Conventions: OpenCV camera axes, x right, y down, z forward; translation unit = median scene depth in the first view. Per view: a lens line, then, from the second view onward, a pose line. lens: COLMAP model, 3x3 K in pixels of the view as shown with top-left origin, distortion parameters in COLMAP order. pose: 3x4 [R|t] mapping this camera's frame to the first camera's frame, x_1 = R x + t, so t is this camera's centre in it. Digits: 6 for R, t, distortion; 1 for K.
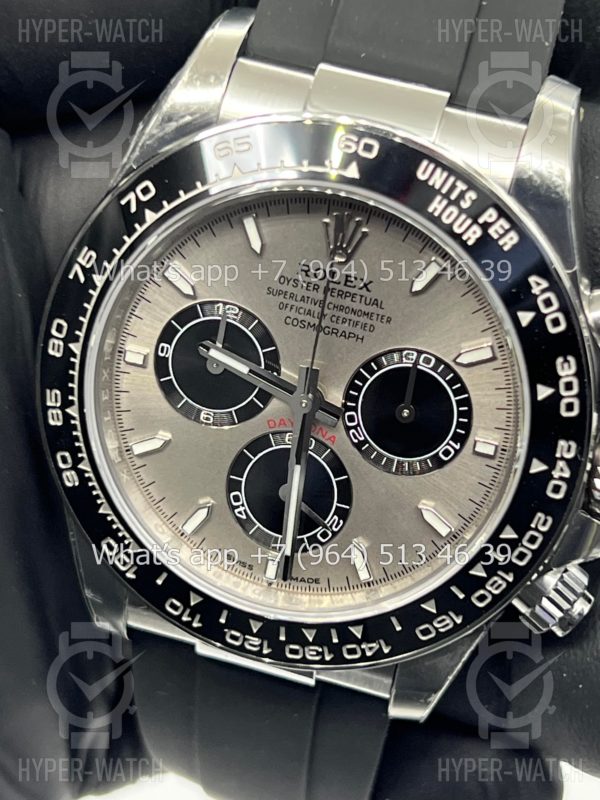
lens RADIAL K [[1870.8, 0, 304.0], [0, 1870.8, 401.4], [0, 0, 1]] dist [0.273391, 0.000000]
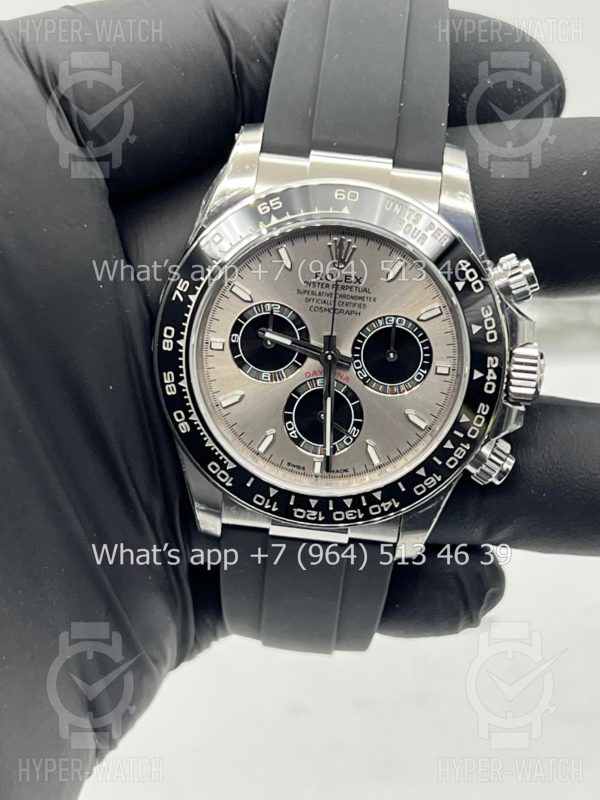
lens RADIAL K [[1870.8, 0, 292.6], [0, 1870.8, 405.1], [0, 0, 1]] dist [0.273391, 0.000000]
pose [[0.980084, -0.127952, 0.151864, -0.279017], [0.137975, 0.988773, -0.057362, 0.128710], [-0.142819, 0.077173, 0.986735, -0.581554]]
